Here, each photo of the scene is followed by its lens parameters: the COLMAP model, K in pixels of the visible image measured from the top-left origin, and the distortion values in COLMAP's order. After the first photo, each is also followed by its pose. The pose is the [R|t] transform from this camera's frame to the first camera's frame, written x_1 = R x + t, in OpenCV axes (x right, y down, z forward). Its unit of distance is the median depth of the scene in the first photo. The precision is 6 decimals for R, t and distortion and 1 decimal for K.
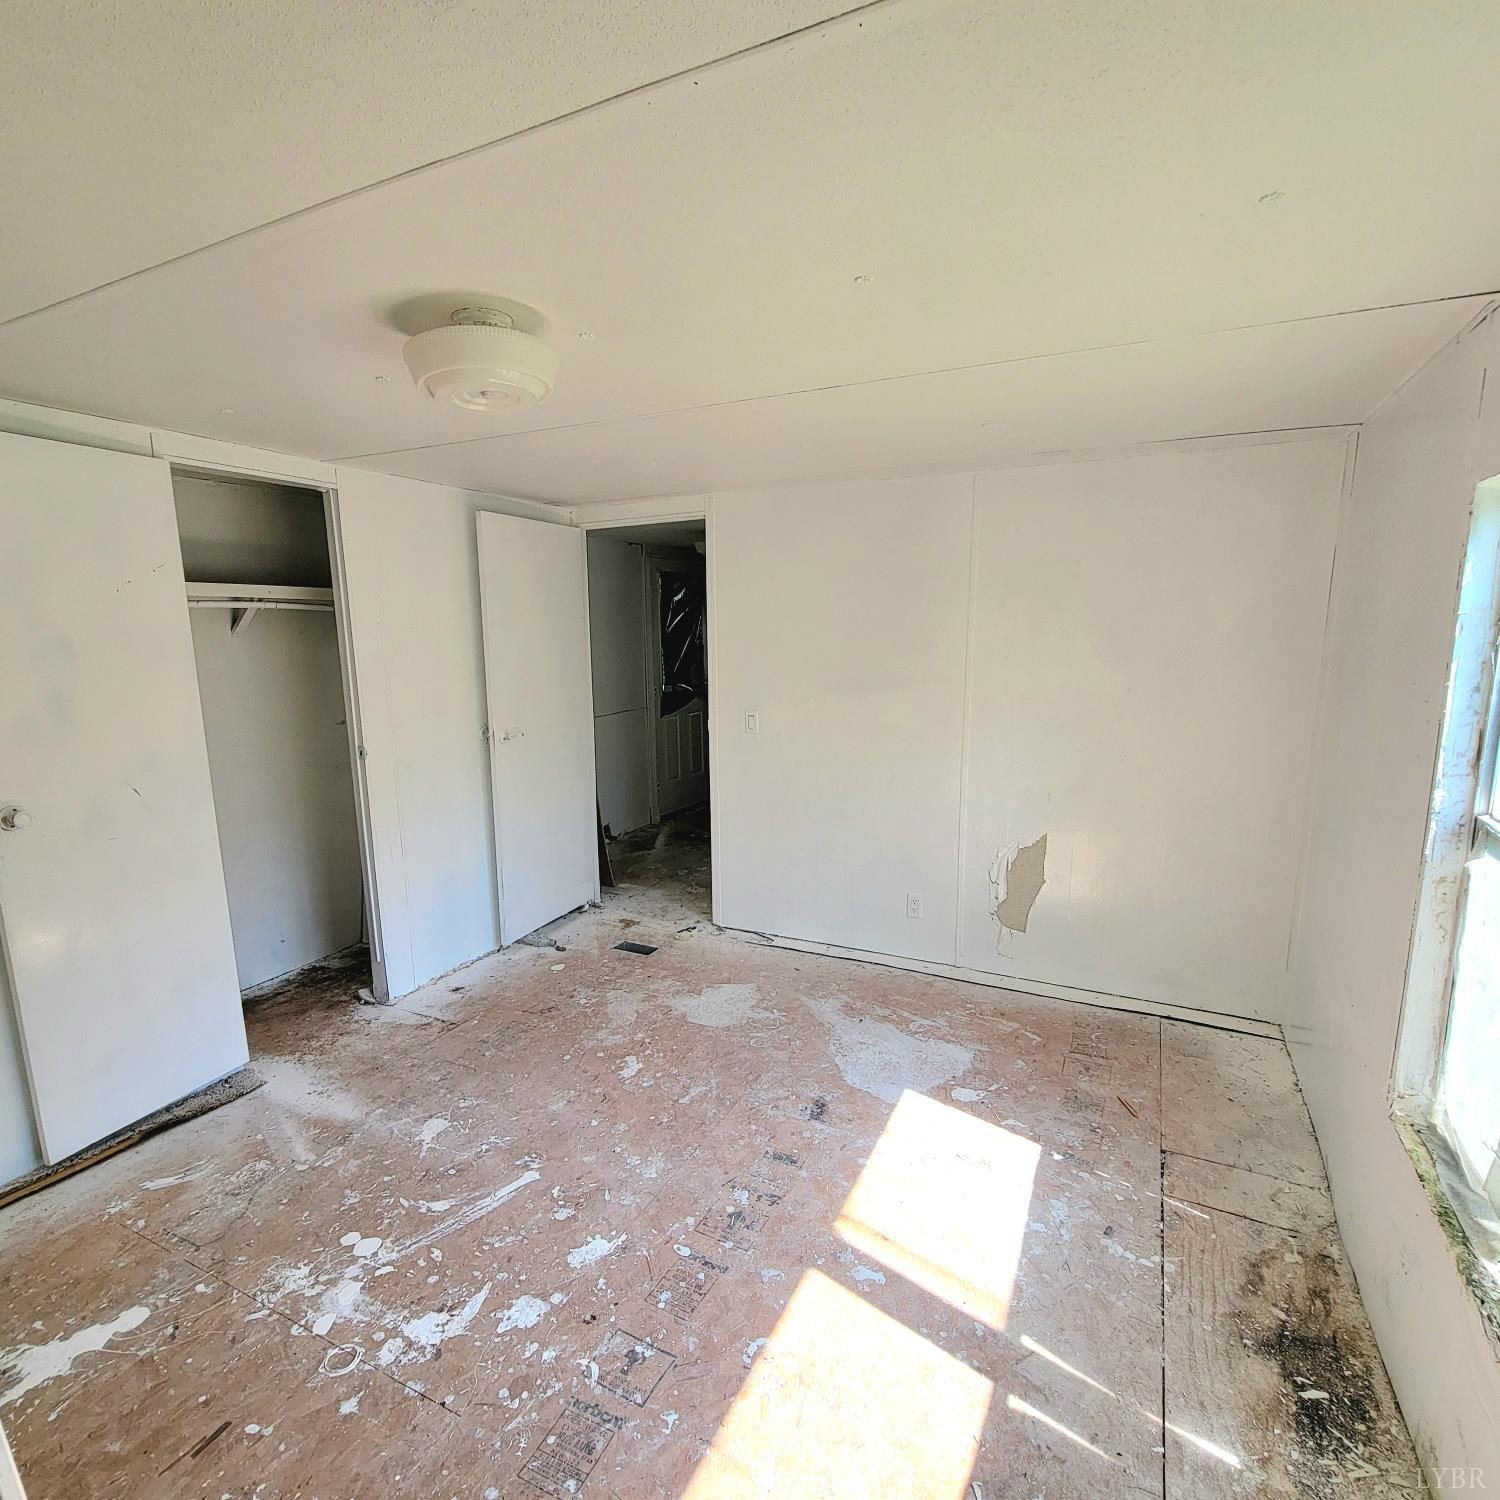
lens RADIAL K [[821.7, 0, 746.4], [0, 821.7, 757.6], [0, 0, 1]] dist [-0.006031, 0.000945]
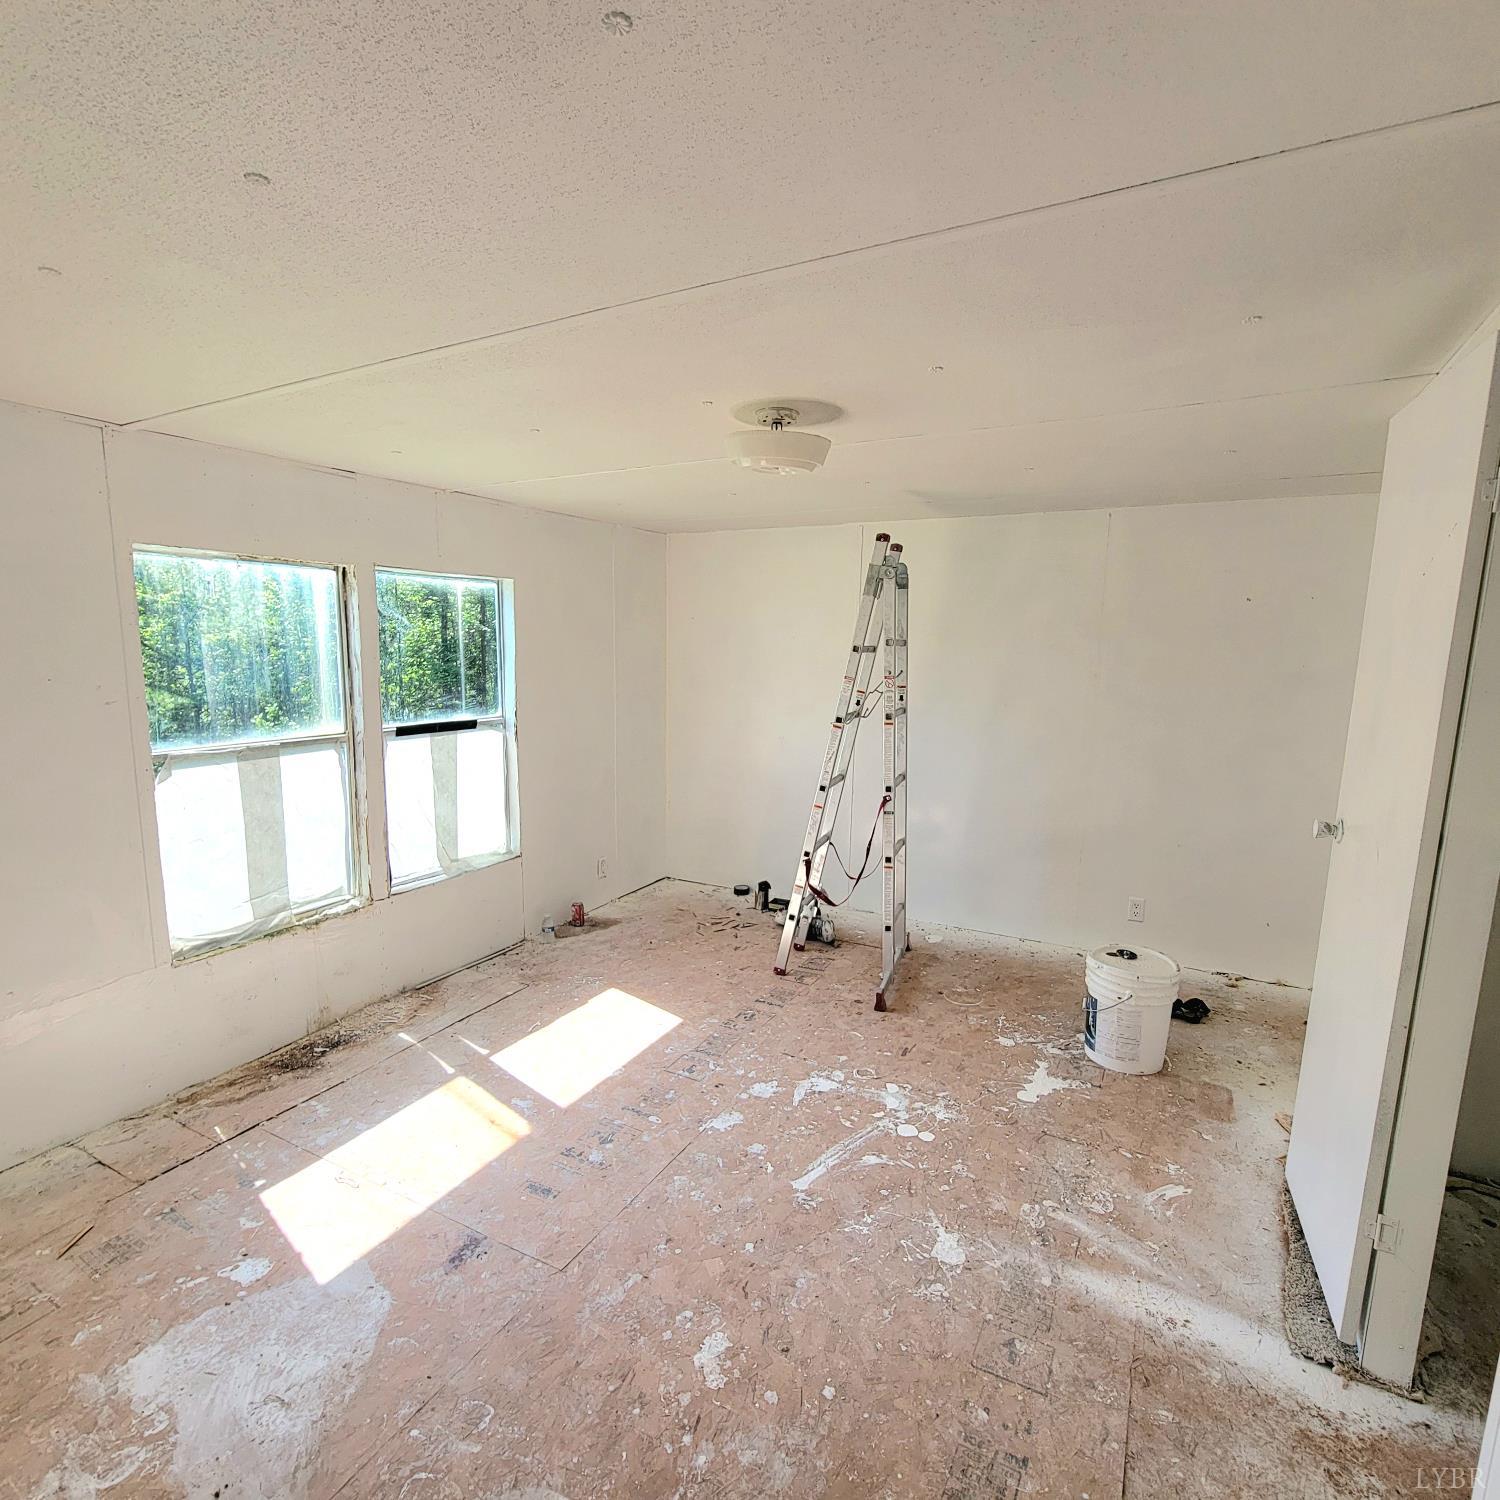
lens RADIAL K [[821.7, 0, 748.7], [0, 821.7, 752.9], [0, 0, 1]] dist [-0.006031, 0.000945]
pose [[-0.999580, -0.002086, 0.028918, -0.244942], [0.006261, 0.958342, 0.285554, -0.293716], [-0.028309, 0.285615, -0.957926, 1.938449]]
